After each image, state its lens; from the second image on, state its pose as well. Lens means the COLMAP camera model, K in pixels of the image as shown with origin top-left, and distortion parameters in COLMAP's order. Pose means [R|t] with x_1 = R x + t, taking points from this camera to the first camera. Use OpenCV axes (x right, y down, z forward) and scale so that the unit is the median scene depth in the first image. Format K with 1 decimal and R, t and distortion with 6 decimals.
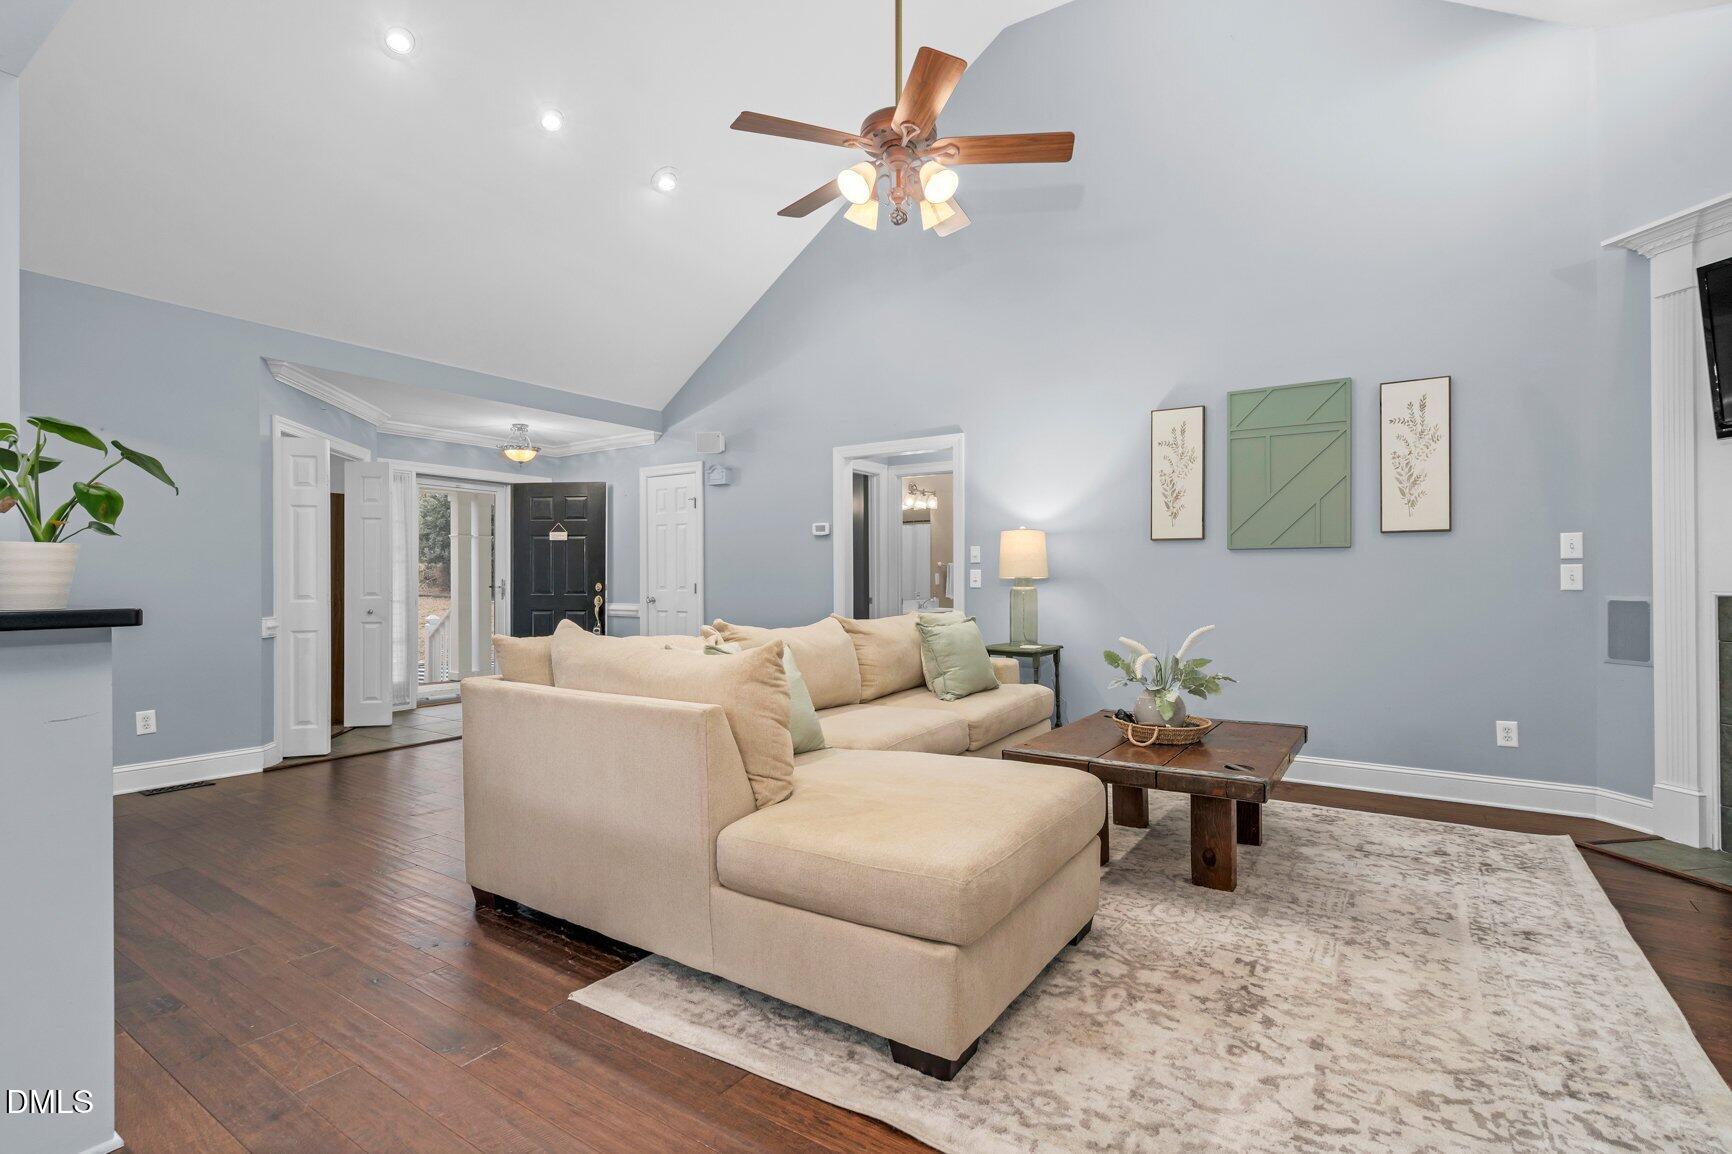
lens RADIAL K [[808.6, 0, 856.8], [0, 808.6, 573.1], [0, 0, 1]] dist [-0.005107, 0.002293]
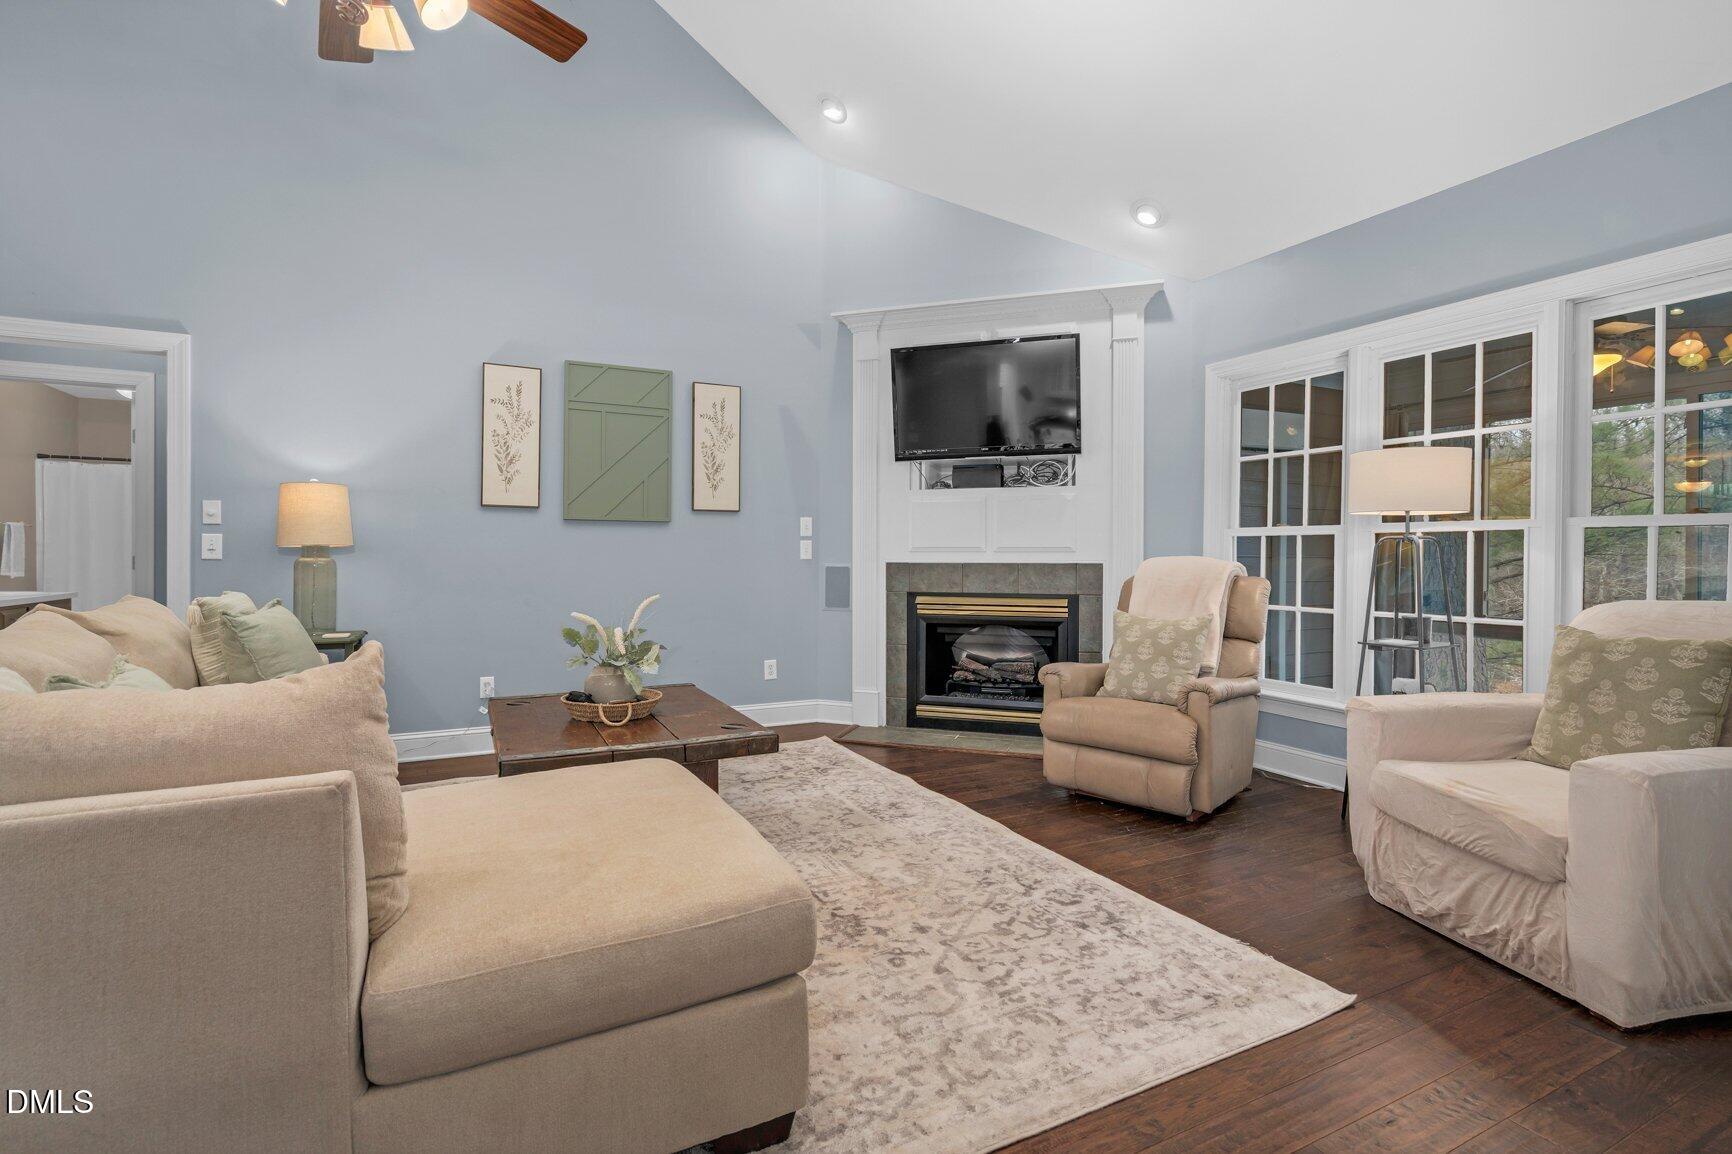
lens RADIAL K [[808.6, 0, 858.0], [0, 808.6, 556.0], [0, 0, 1]] dist [-0.005107, 0.002293]
pose [[0.489947, 0.000958, 0.871752, -0.366247], [-0.012399, 0.999906, 0.005870, 0.007838], [-0.871664, -0.013684, 0.489913, 0.328415]]
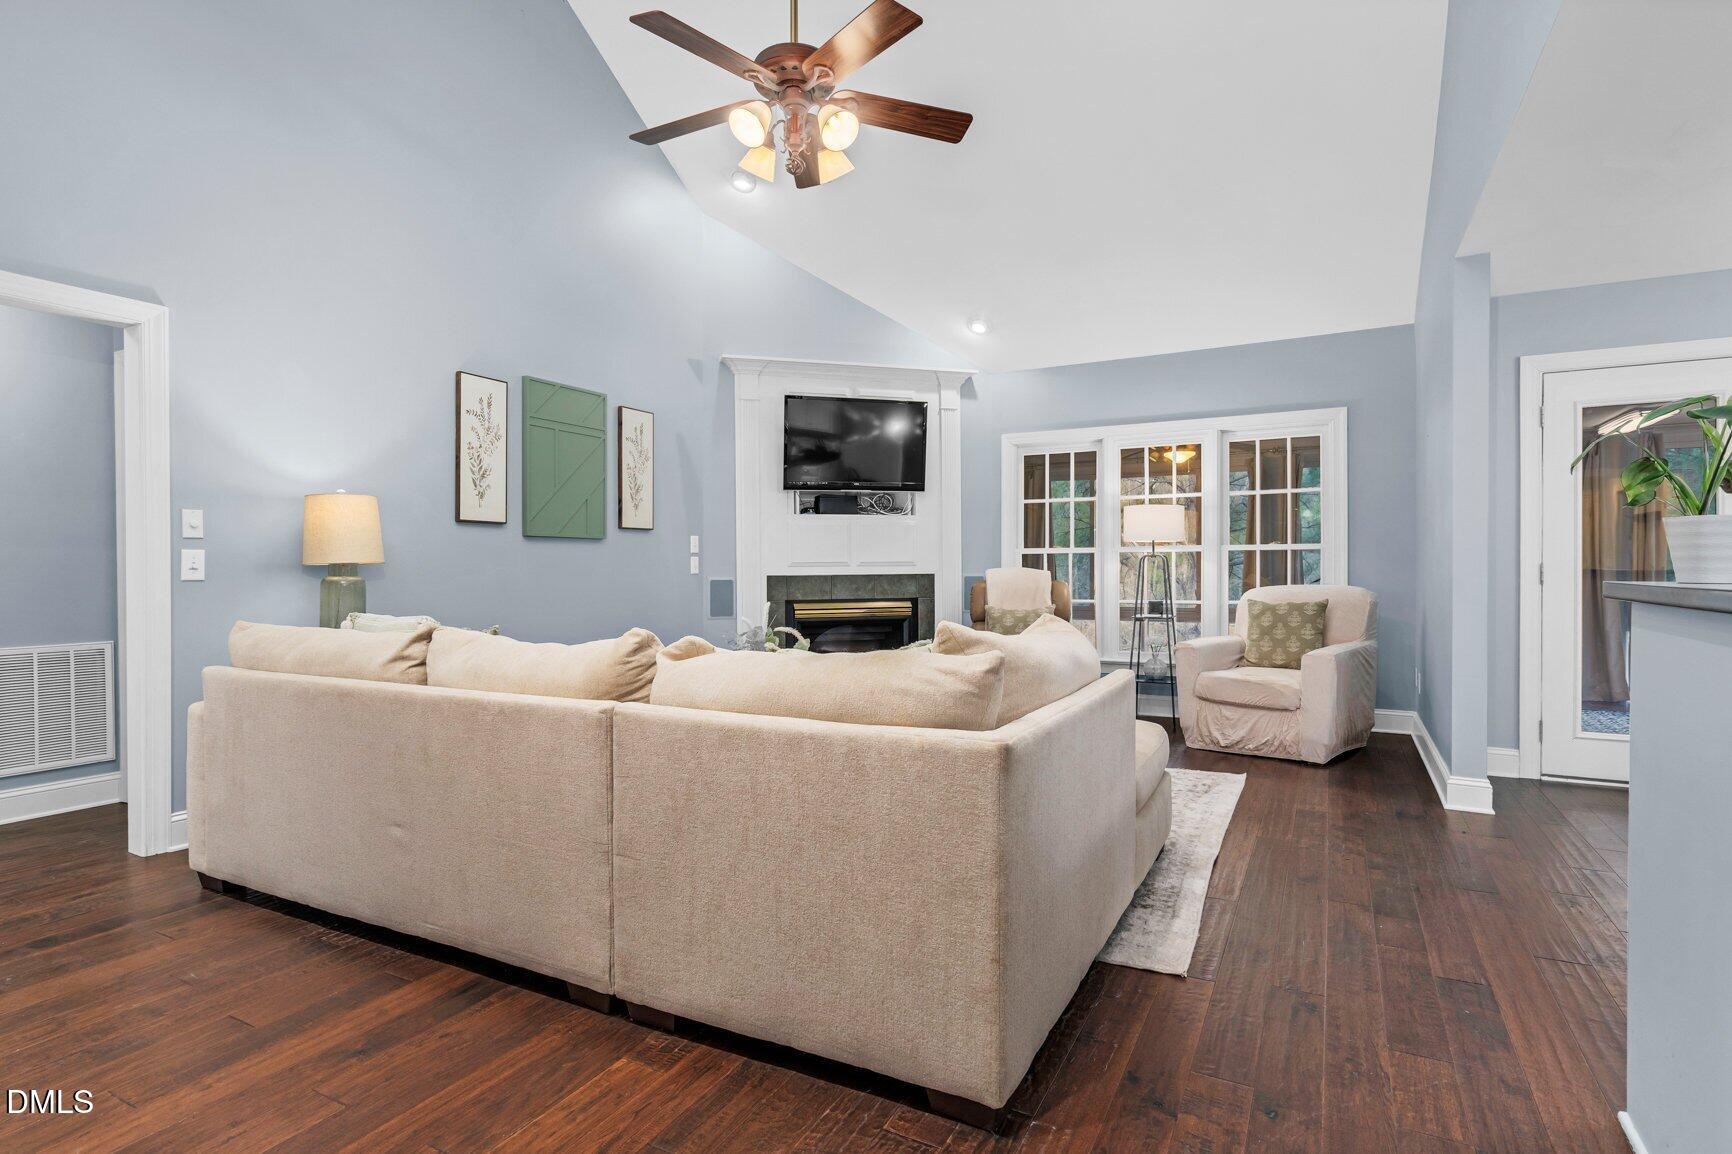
lens RADIAL K [[871.4, 0, 876.9], [0, 871.4, 575.6], [0, 0, 1]] dist [0.003646, 0.000446]
pose [[-0.114866, -0.005660, 0.993365, -1.040752], [-0.002661, 0.999982, 0.005390, 0.019168], [-0.993377, -0.002024, -0.114879, 1.133214]]
